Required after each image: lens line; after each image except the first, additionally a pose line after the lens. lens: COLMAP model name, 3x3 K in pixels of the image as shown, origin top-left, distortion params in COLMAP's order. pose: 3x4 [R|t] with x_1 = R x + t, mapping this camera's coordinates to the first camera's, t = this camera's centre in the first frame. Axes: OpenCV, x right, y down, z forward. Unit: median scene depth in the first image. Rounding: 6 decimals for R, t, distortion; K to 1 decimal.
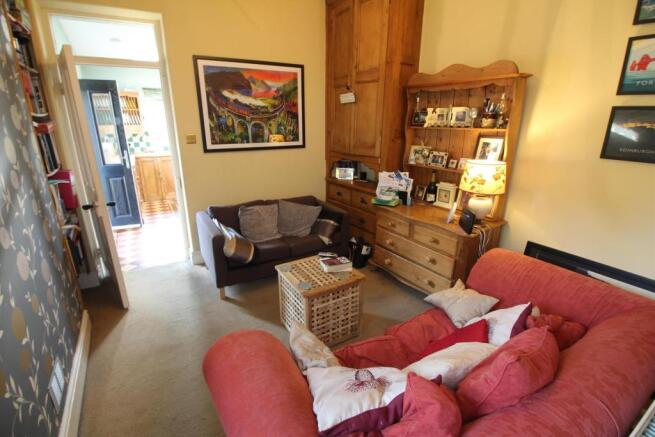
lens RADIAL K [[306.4, 0, 324.5], [0, 306.4, 217.7], [0, 0, 1]] dist [-0.006653, -0.008155]
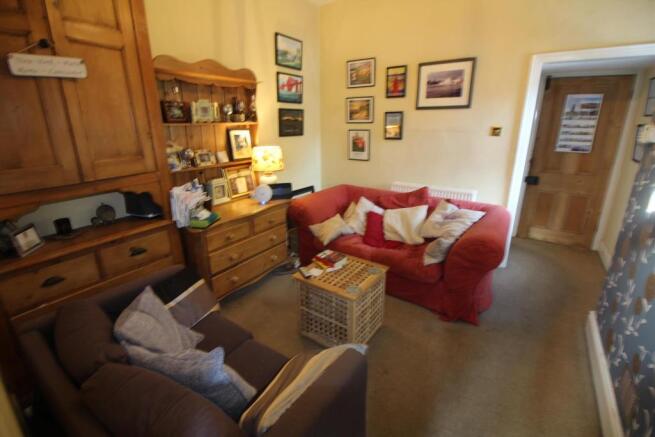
lens RADIAL K [[306.4, 0, 324.4], [0, 306.4, 215.9], [0, 0, 1]] dist [-0.006653, -0.008155]
pose [[-0.398346, -0.271166, 0.876236, -0.713883], [0.285541, 0.871171, 0.399408, -0.339413], [-0.871657, 0.409304, -0.269599, 1.119314]]
